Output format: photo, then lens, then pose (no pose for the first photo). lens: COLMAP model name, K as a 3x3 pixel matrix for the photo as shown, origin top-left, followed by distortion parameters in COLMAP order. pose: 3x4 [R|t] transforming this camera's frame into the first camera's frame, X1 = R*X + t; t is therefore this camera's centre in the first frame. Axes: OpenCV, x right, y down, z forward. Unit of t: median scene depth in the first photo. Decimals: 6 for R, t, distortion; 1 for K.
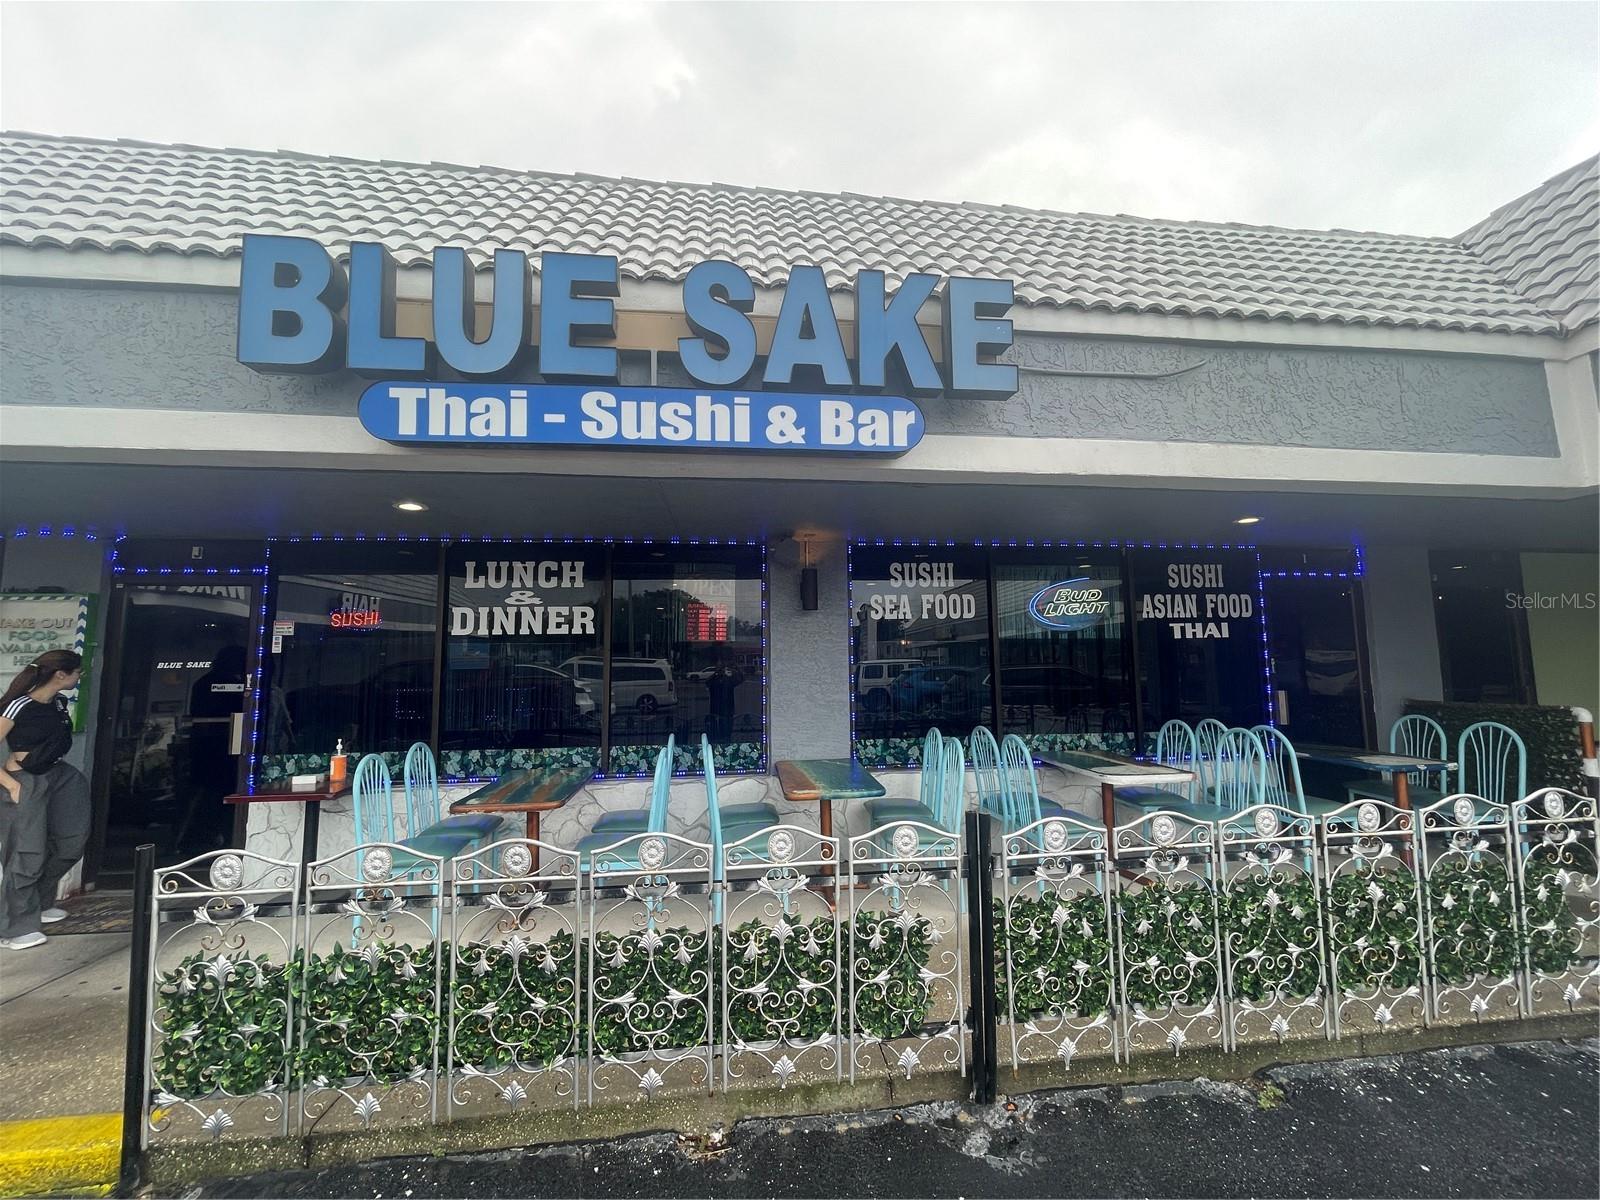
lens RADIAL K [[649.5, 0, 806.8], [0, 649.5, 604.3], [0, 0, 1]] dist [-0.000265, -0.000887]
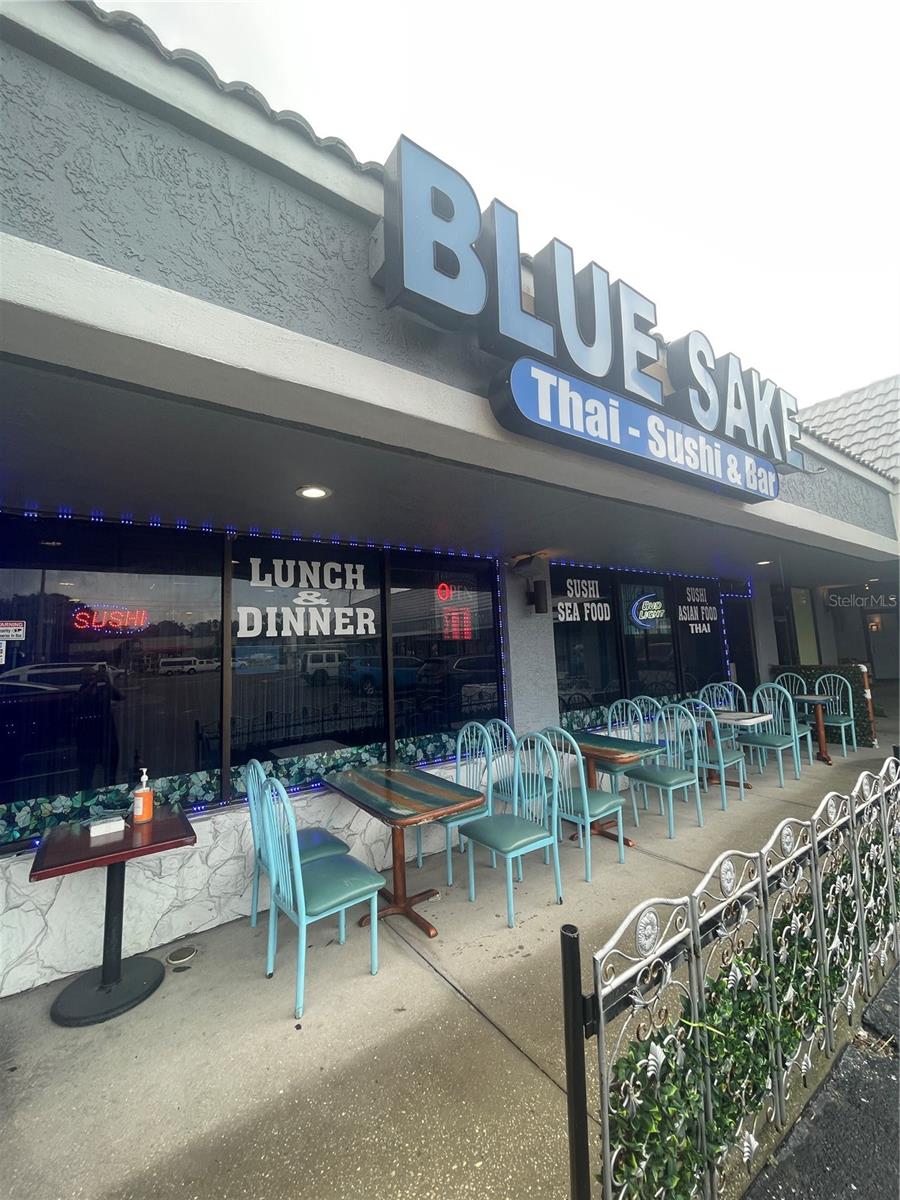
lens RADIAL K [[487.2, 0, 462.8], [0, 487.2, 599.5], [0, 0, 1]] dist [-0.000265, -0.000887]
pose [[0.874912, 0.022346, 0.483767, -0.949187], [-0.007759, 0.999453, -0.032135, 0.022123], [-0.484221, 0.024362, 0.874607, 0.394307]]
